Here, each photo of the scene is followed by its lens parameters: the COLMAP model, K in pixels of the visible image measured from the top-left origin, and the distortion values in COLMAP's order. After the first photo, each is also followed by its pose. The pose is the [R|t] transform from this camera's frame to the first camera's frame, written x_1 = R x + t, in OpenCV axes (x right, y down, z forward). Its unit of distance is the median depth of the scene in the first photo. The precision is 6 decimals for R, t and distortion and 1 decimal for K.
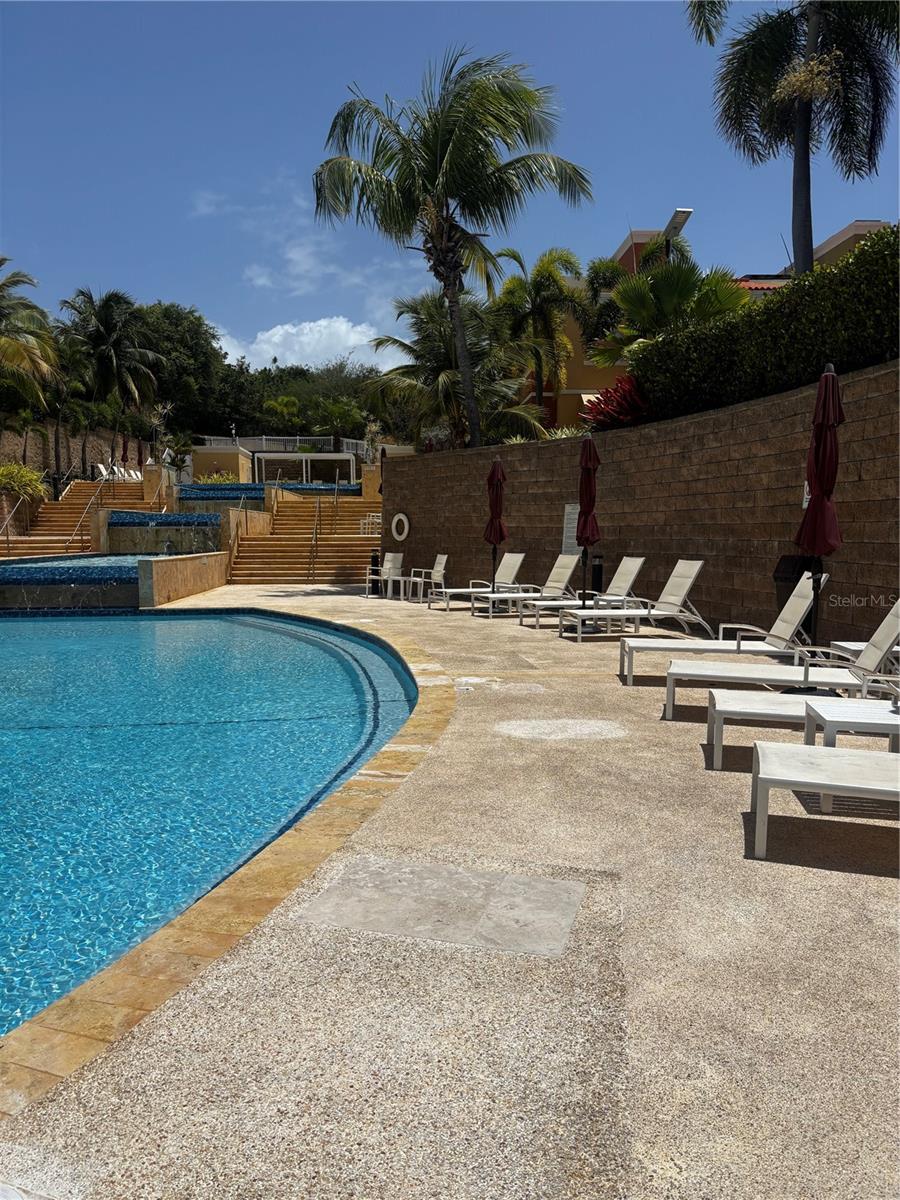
lens RADIAL K [[896.6, 0, 450.0], [0, 896.6, 600.0], [0, 0, 1]] dist [-0.010239, -0.002228]
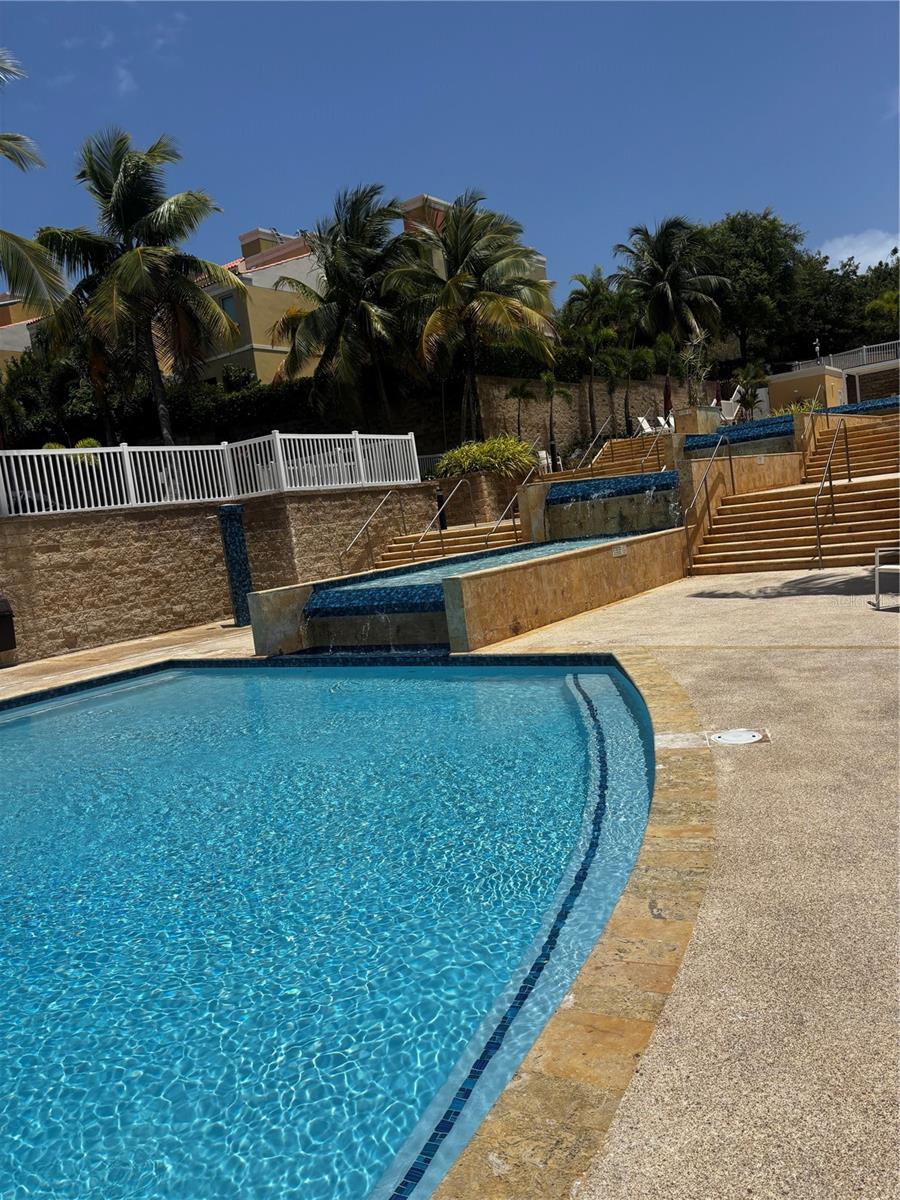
lens RADIAL K [[887.0, 0, 448.3], [0, 887.0, 623.5], [0, 0, 1]] dist [0.000752, 0.036328]
pose [[0.771036, -0.016768, -0.636571, 0.016887], [0.073627, 0.995296, 0.062962, -0.017612], [0.632521, -0.095414, 0.768644, 0.177909]]
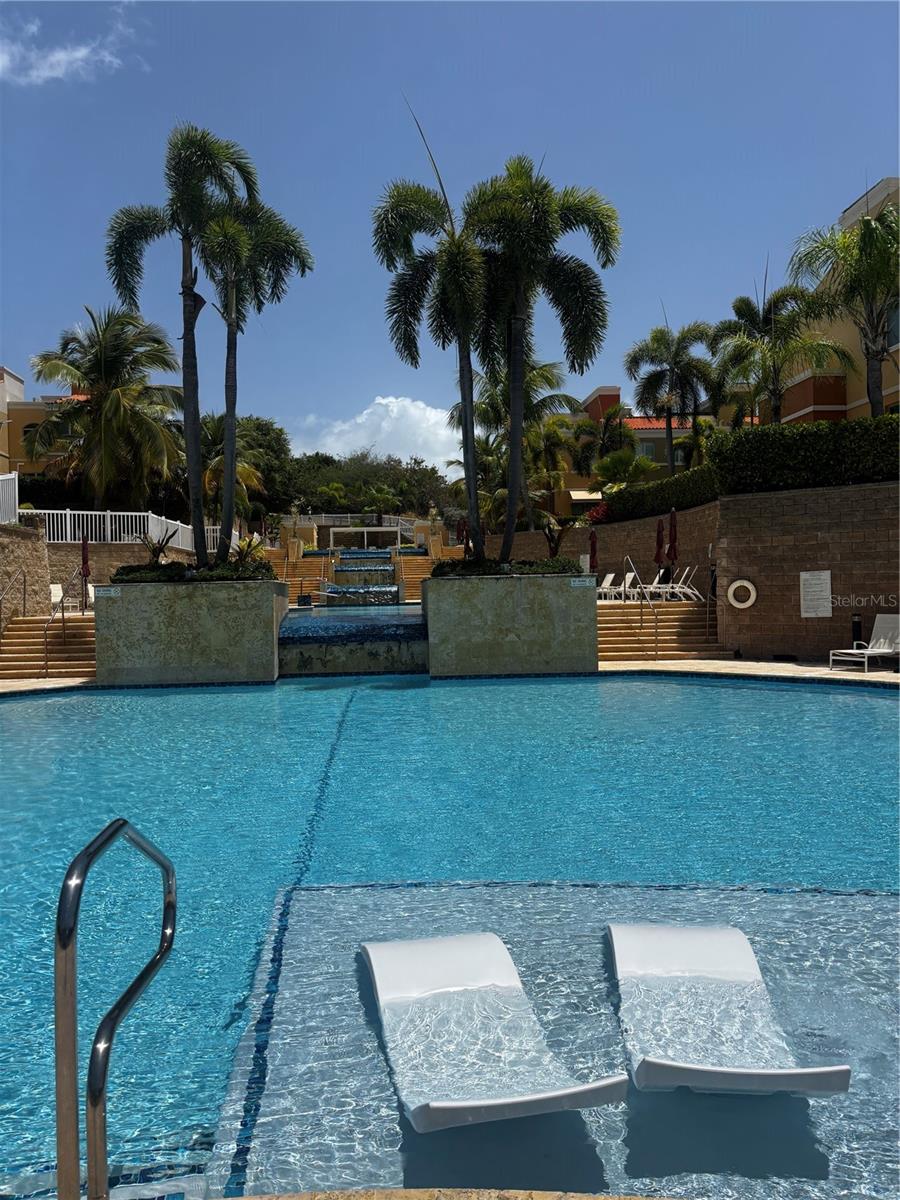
lens RADIAL K [[912.2, 0, 467.5], [0, 912.2, 602.3], [0, 0, 1]] dist [0.010010, -0.005279]
pose [[0.997732, -0.018870, 0.064611, -0.127187], [0.023355, 0.997316, -0.069386, 0.069118], [-0.063128, 0.070738, 0.995495, -0.534191]]
